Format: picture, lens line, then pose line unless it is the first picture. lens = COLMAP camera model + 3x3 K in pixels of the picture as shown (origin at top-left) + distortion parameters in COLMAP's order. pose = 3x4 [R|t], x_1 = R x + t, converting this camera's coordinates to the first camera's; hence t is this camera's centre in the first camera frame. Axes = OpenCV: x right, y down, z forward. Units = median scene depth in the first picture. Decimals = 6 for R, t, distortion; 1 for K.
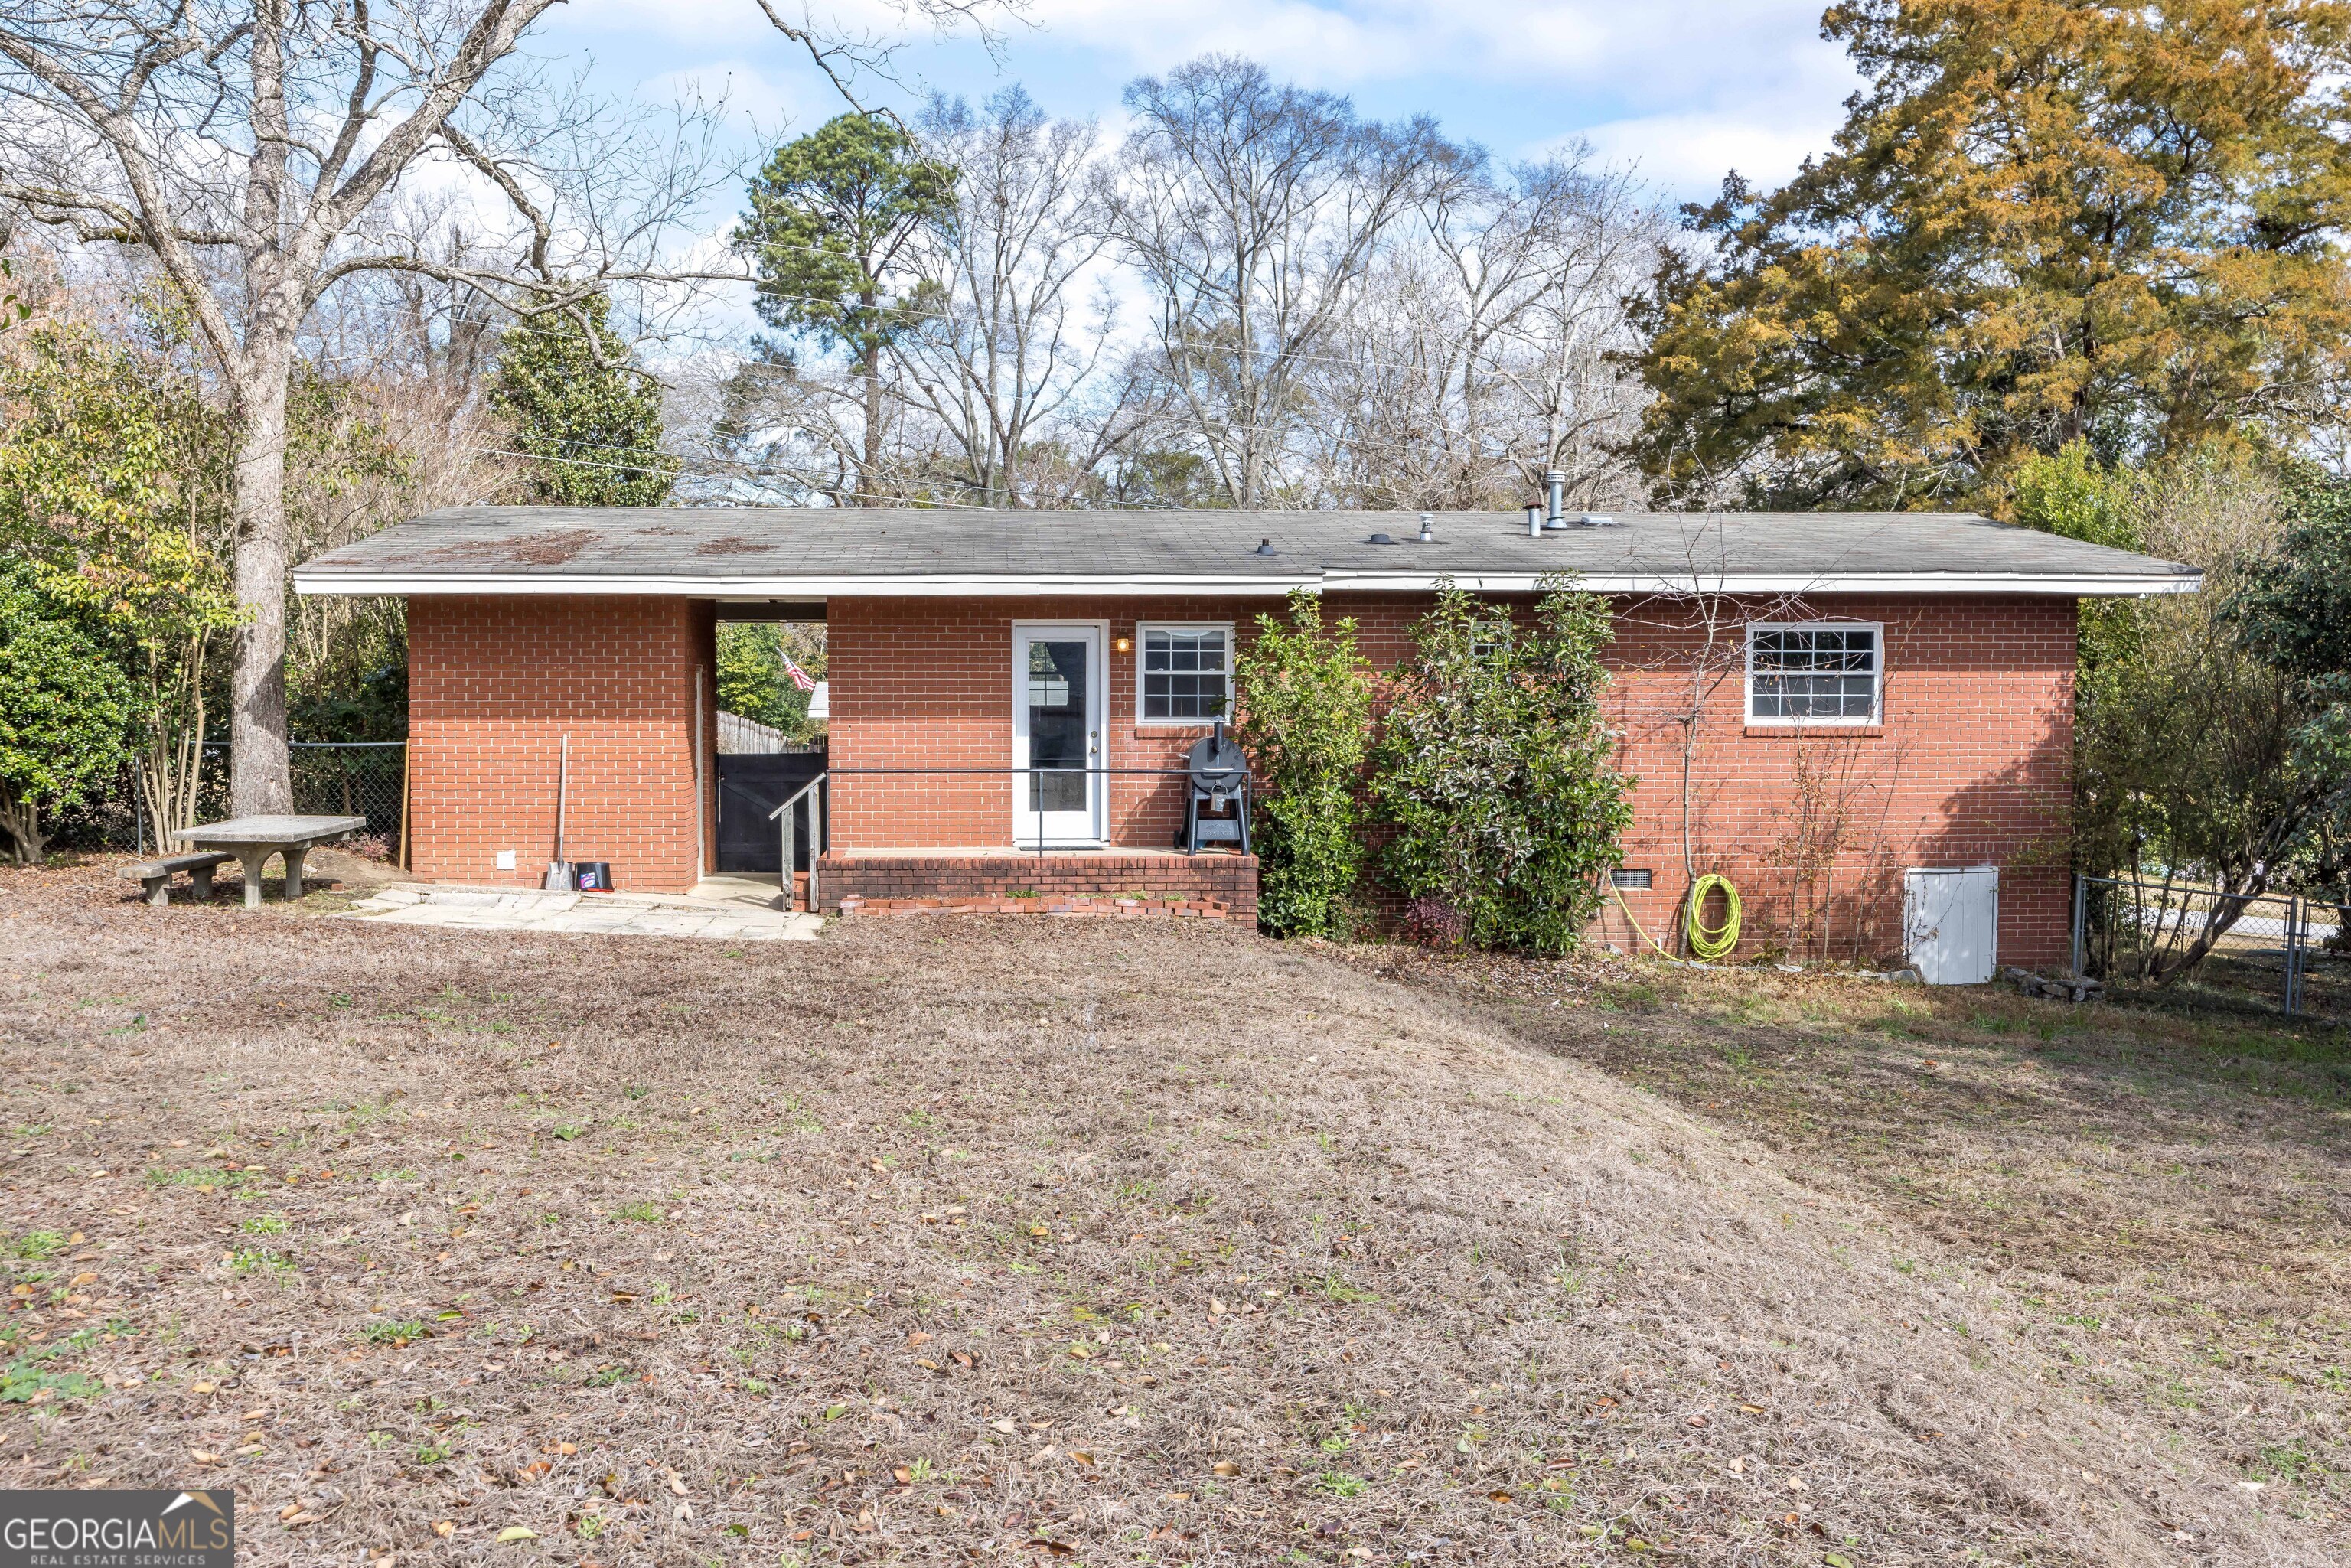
lens RADIAL K [[2306.1, 0, 1164.5], [0, 2306.1, 782.7], [0, 0, 1]] dist [0.028601, -0.024548]
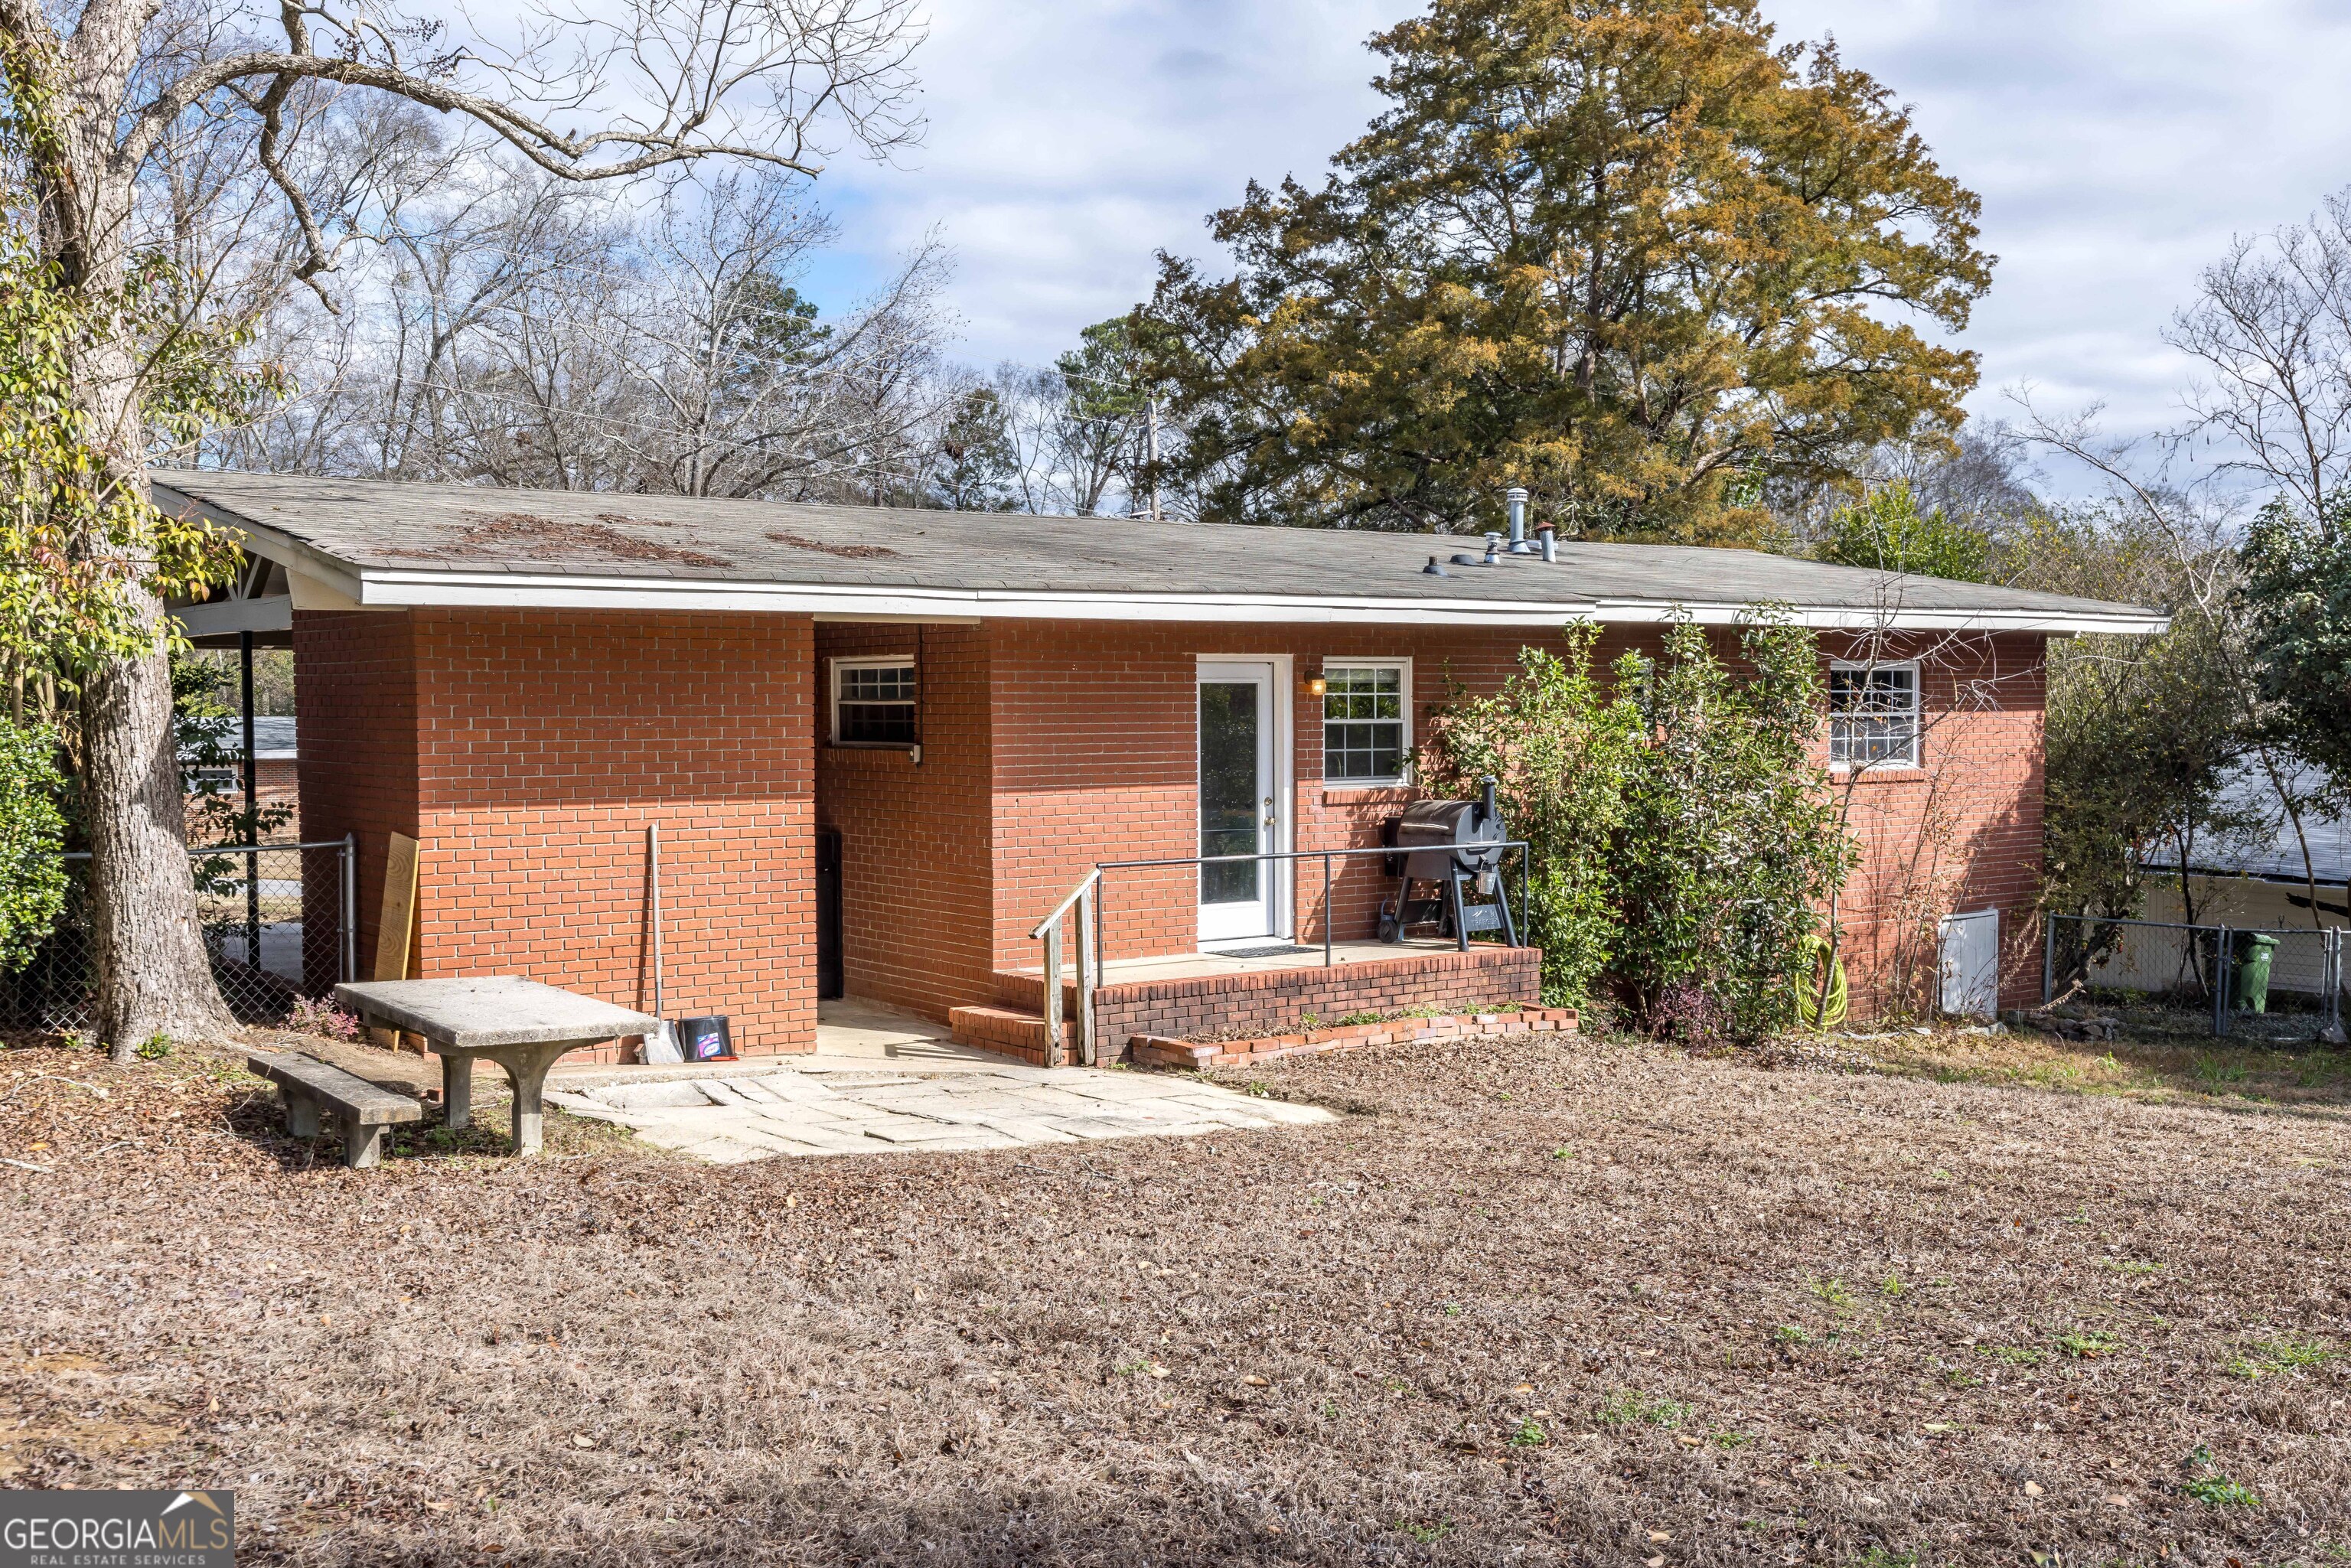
lens RADIAL K [[2306.1, 0, 1164.5], [0, 2306.1, 782.7], [0, 0, 1]] dist [0.028601, -0.024548]
pose [[0.850081, -0.024478, 0.526083, -0.775496], [0.031259, 0.999503, -0.004005, -0.041877], [-0.525724, 0.019849, 0.850424, 0.588487]]
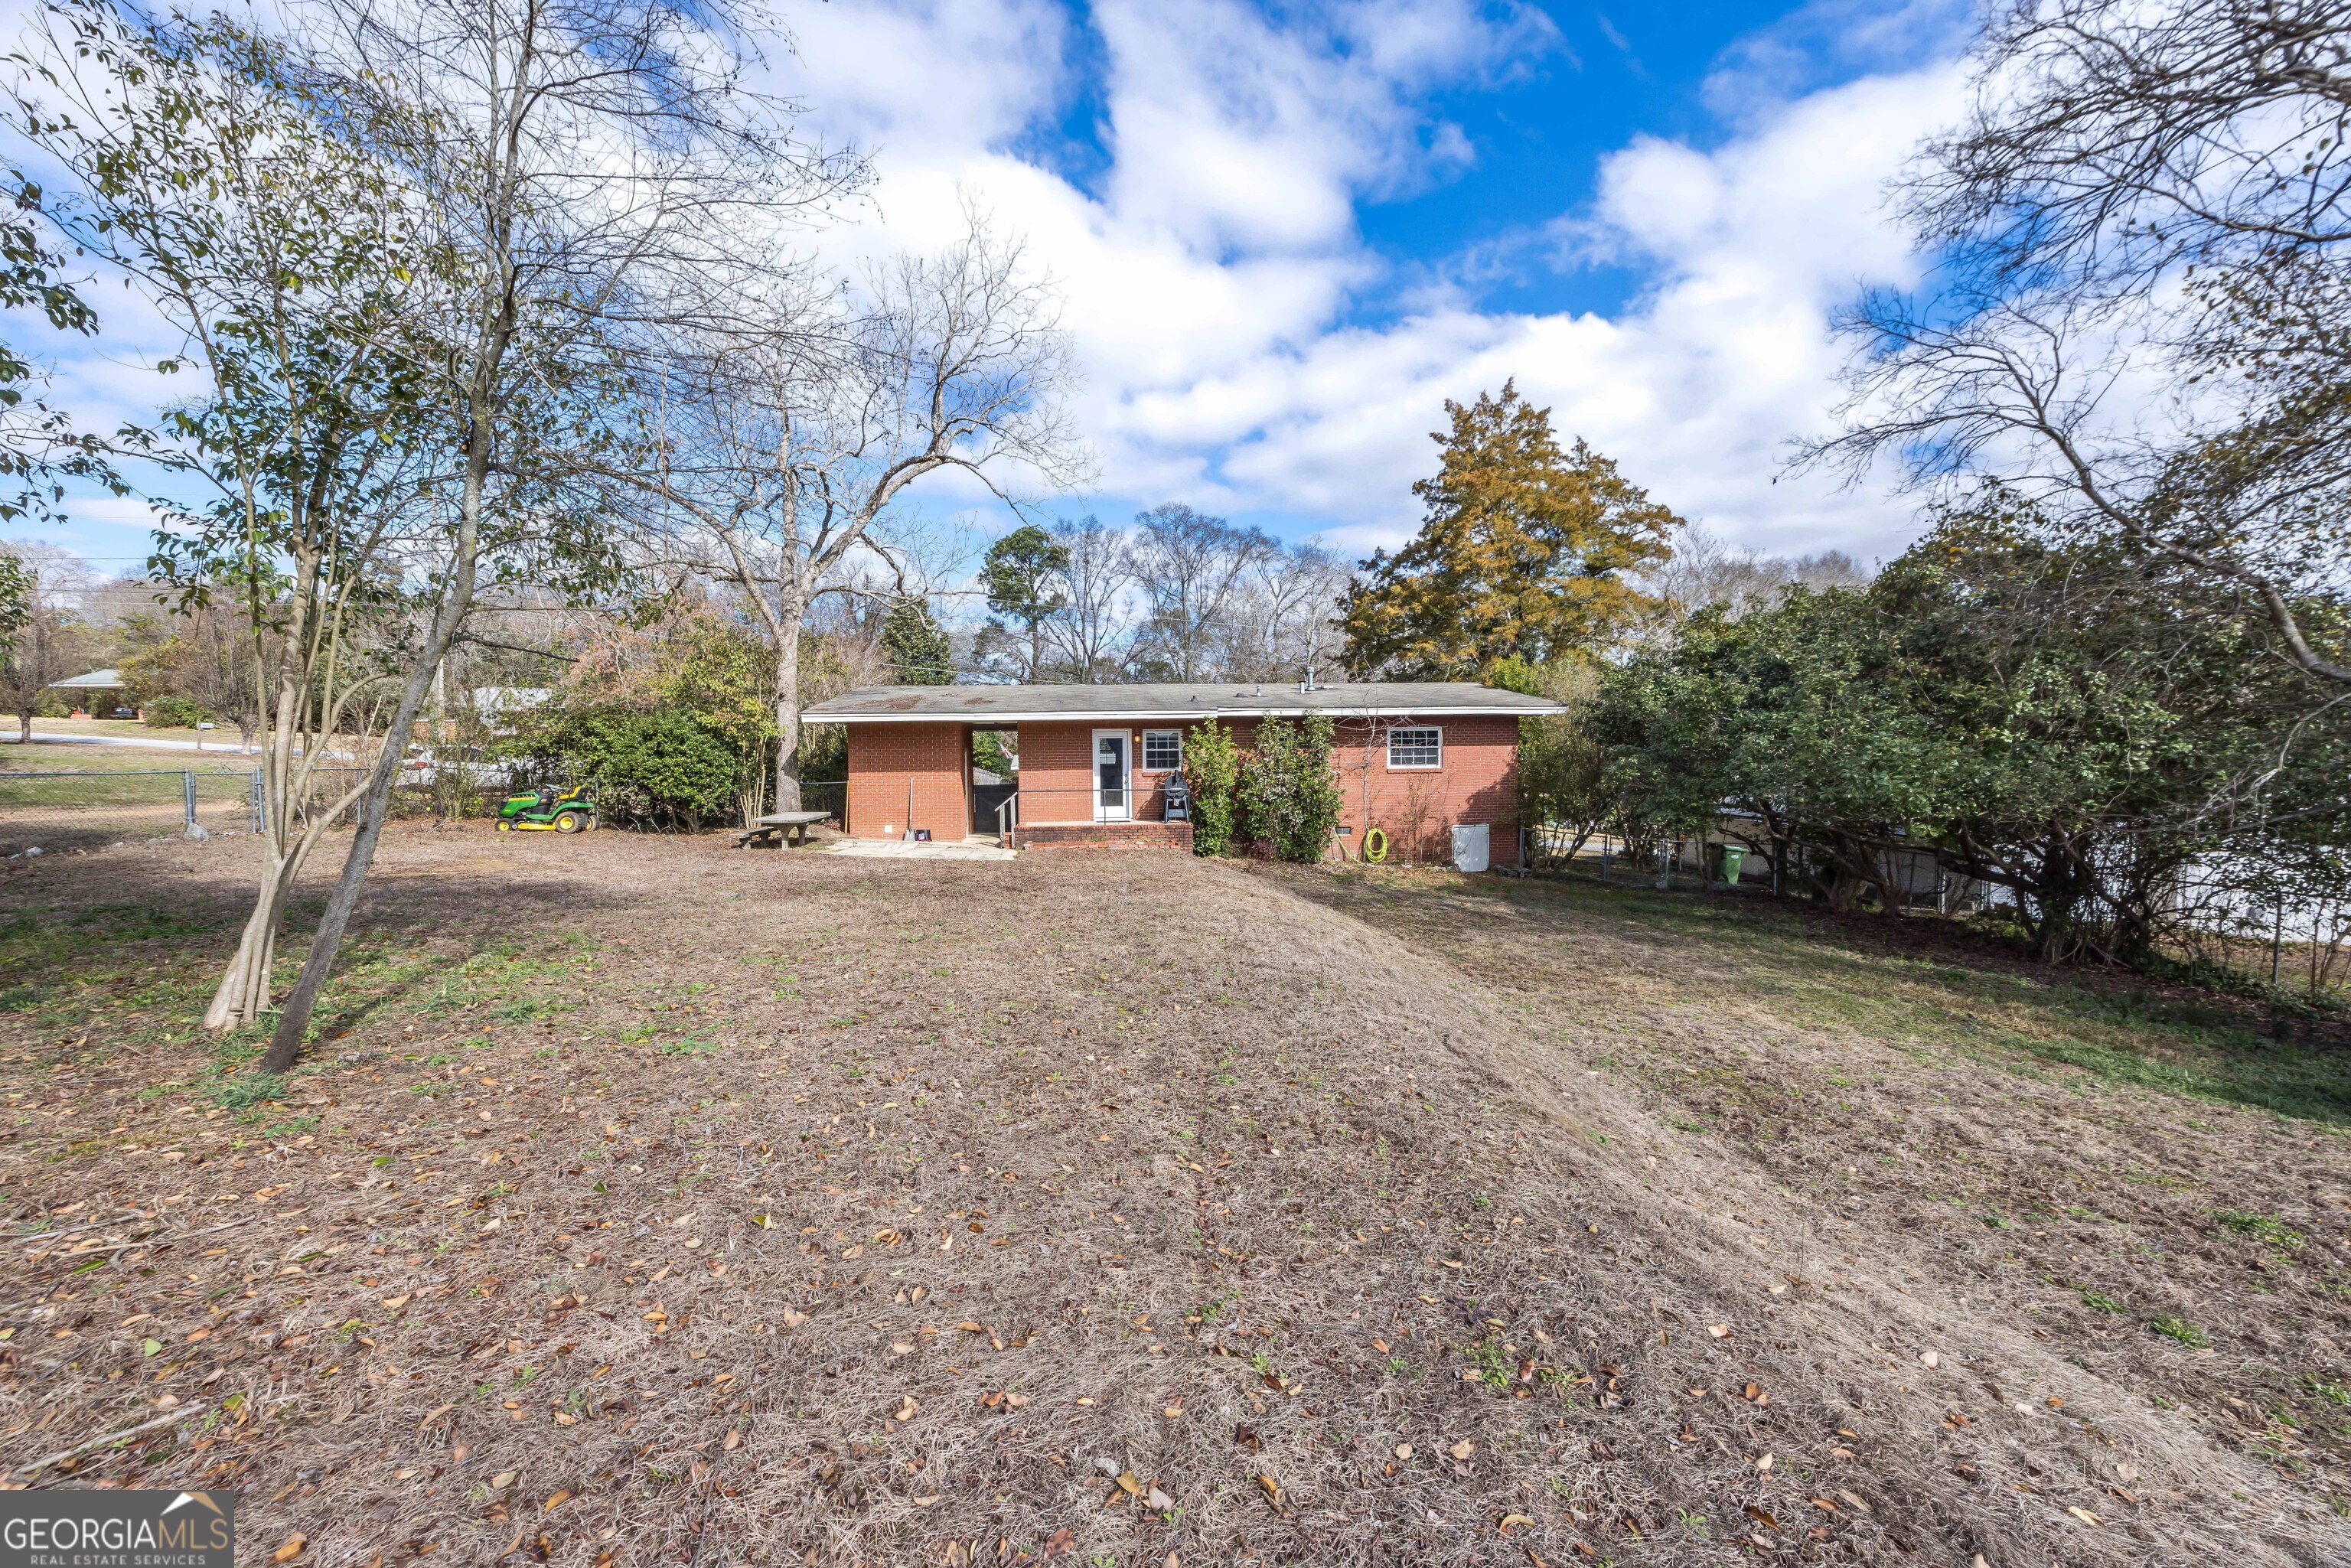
lens RADIAL K [[930.5, 0, 1168.8], [0, 930.5, 779.8], [0, 0, 1]] dist [-0.000192, 0.000027]
pose [[0.999819, -0.011899, 0.014861, 0.000954], [0.012126, 0.999809, -0.015301, -0.000299], [-0.014676, 0.015478, 0.999772, 0.001893]]
